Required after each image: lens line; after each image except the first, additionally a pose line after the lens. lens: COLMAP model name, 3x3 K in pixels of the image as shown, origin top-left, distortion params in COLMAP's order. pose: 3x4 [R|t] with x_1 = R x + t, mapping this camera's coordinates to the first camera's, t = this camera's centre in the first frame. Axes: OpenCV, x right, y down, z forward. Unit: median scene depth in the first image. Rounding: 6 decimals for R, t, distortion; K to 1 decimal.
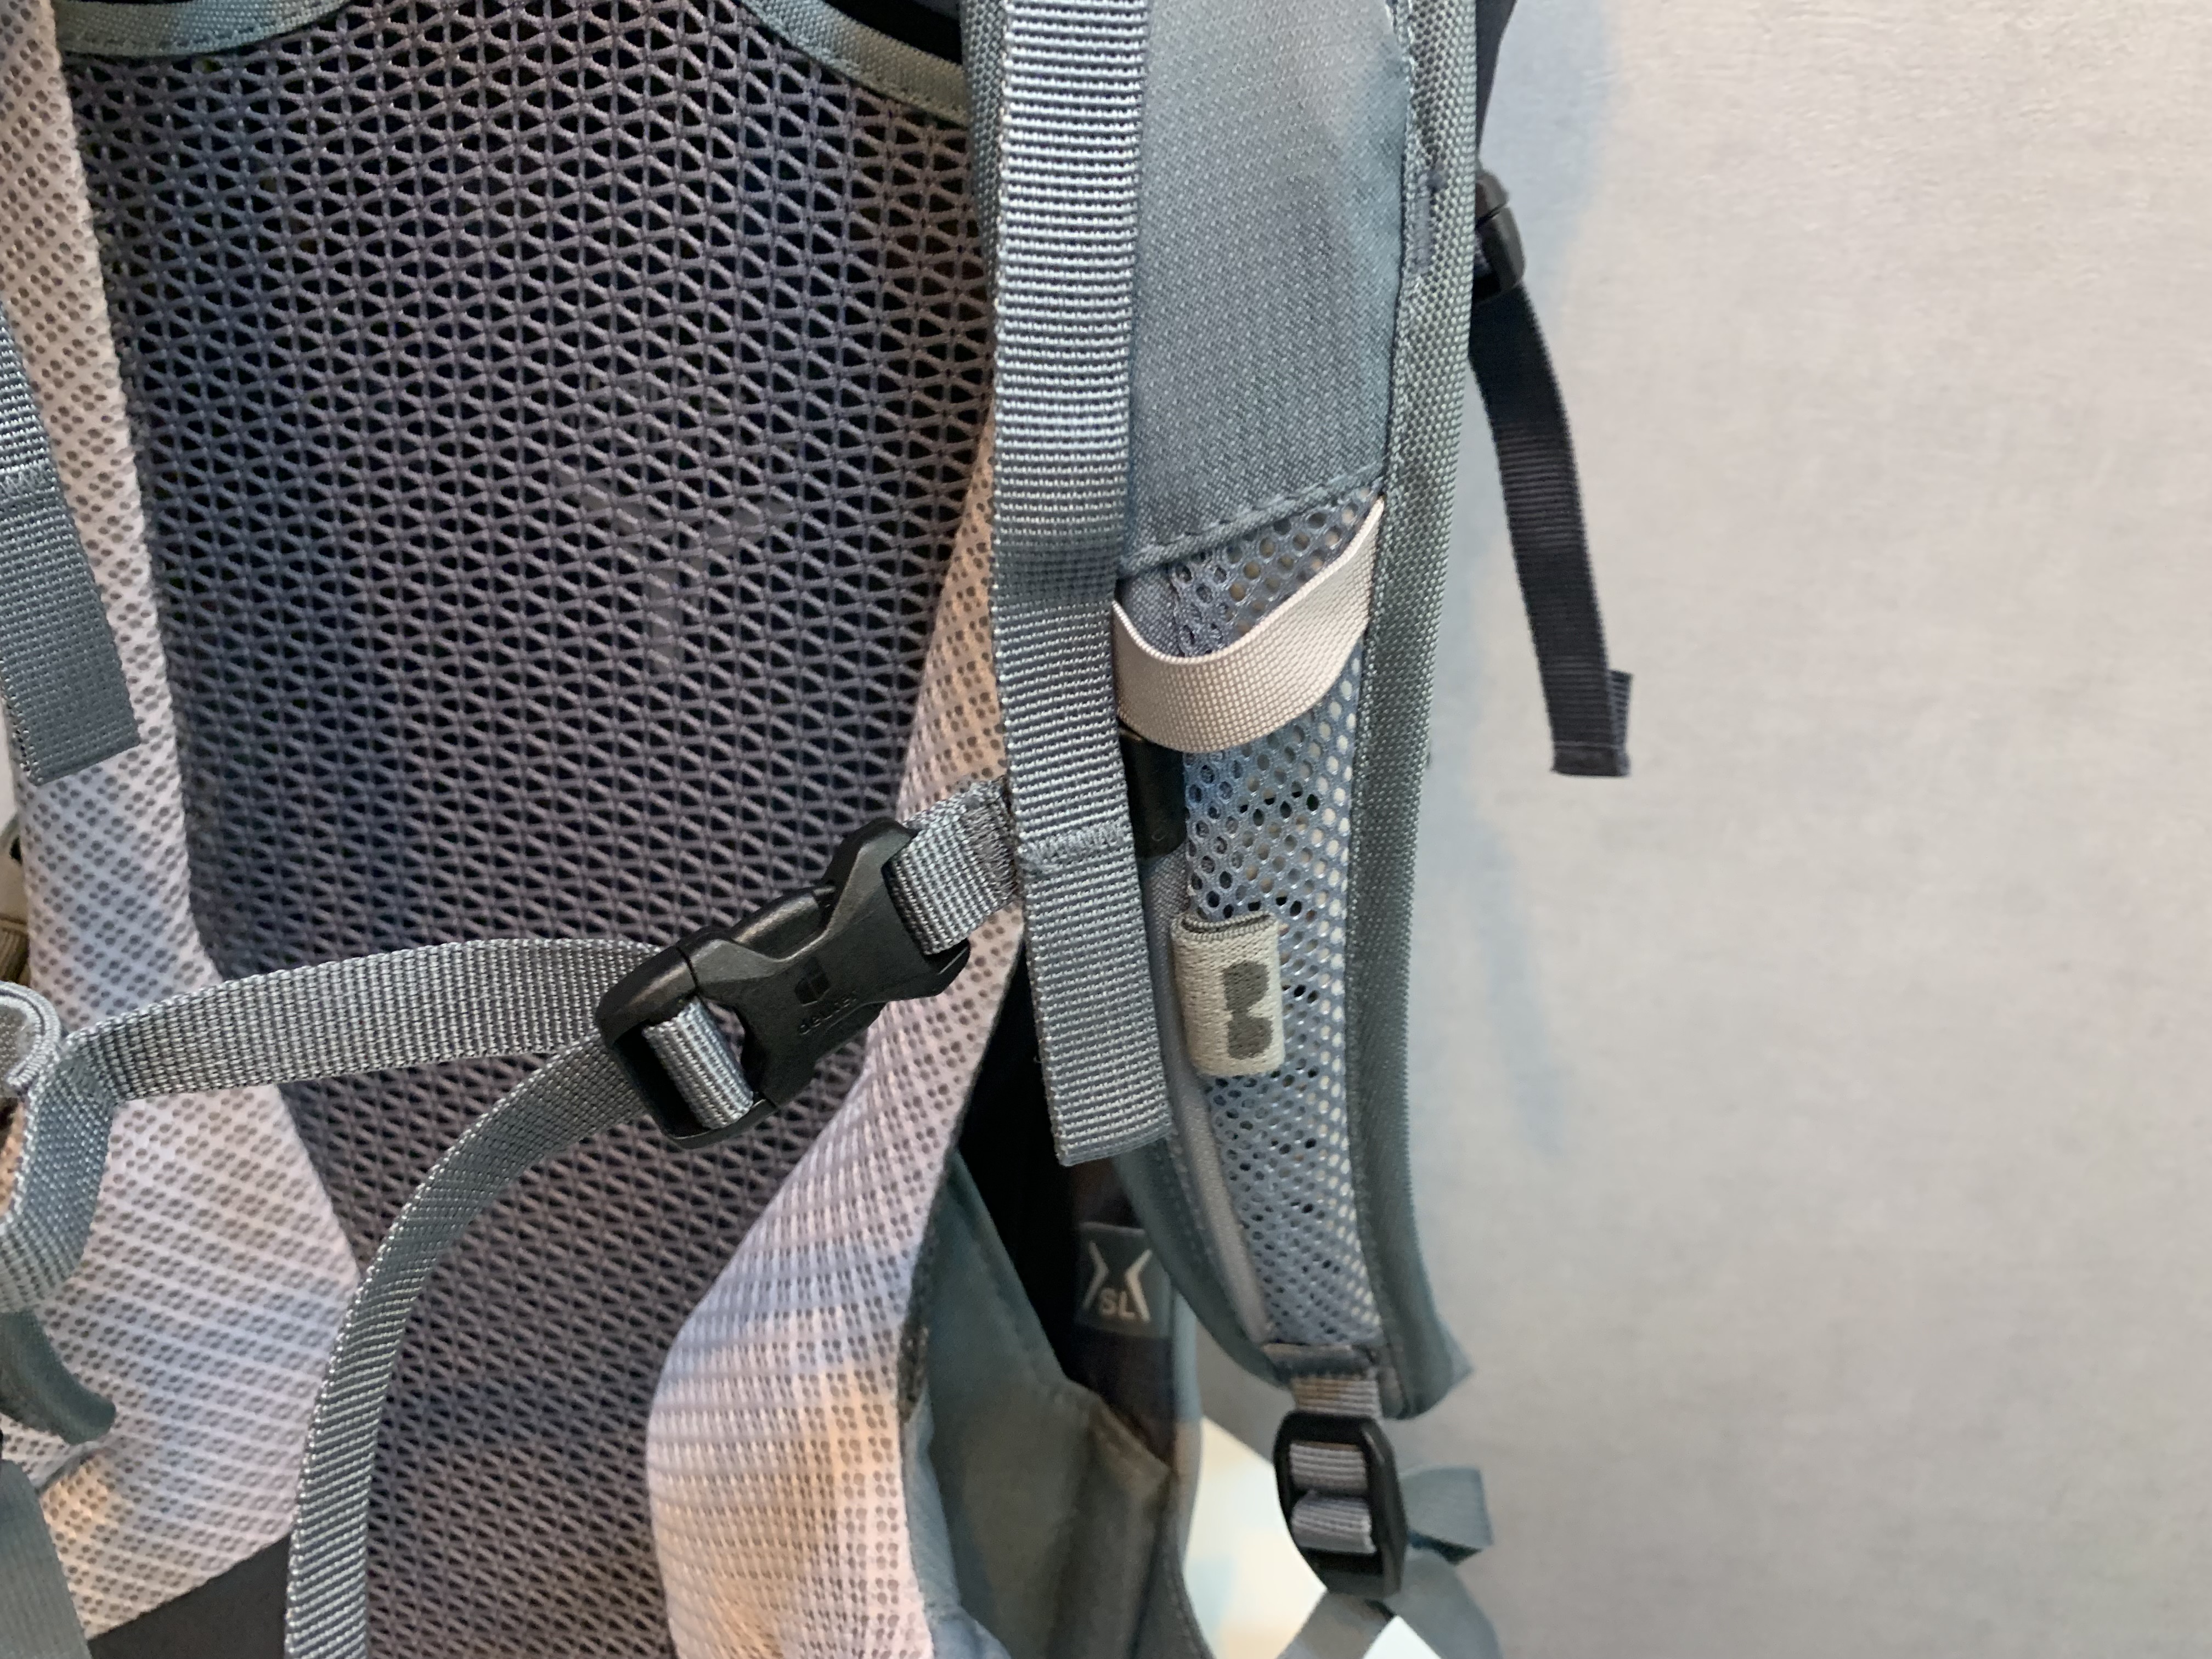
lens RADIAL K [[1764.2, 0, 1114.6], [0, 1764.2, 807.5], [0, 0, 1]] dist [-0.006593, 0.008785]
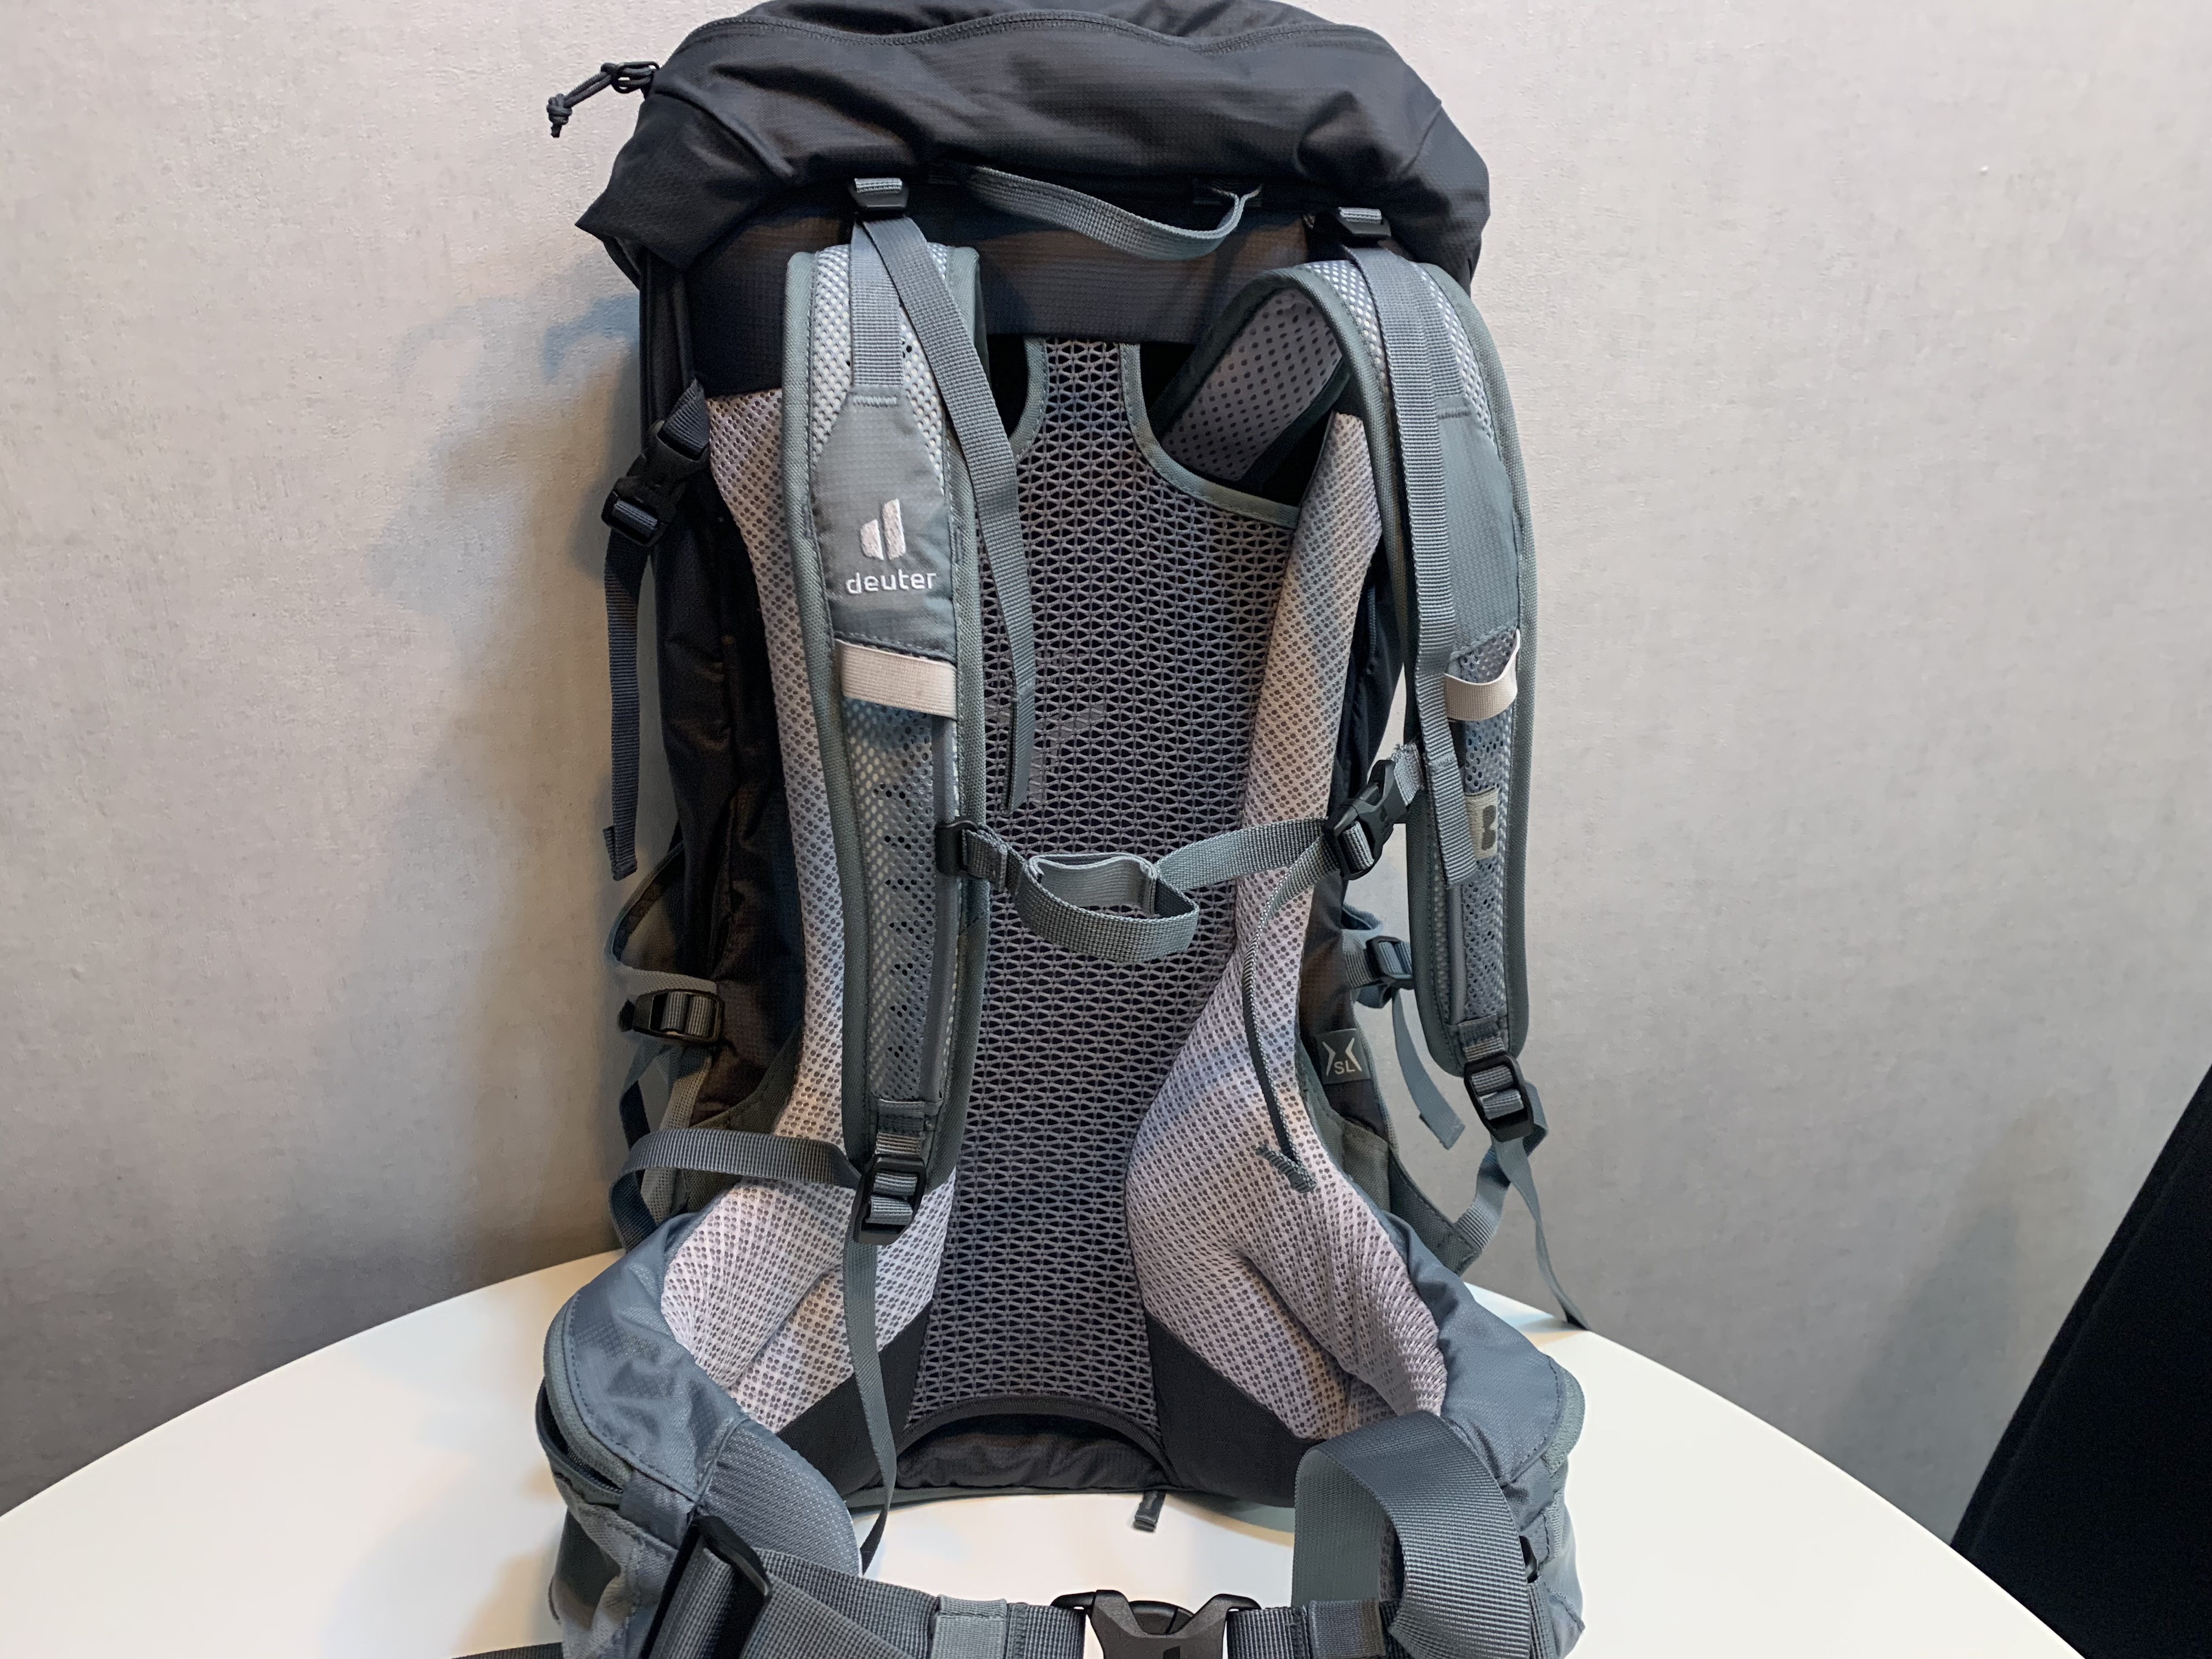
lens RADIAL K [[1682.4, 0, 1106.0], [0, 1682.4, 829.5], [0, 0, 1]] dist [-0.002474, 0.013629]
pose [[0.946221, -0.143651, 0.289878, -0.984086], [0.189130, 0.972573, -0.135396, 0.288349], [-0.262478, 0.182939, 0.947438, -1.013225]]
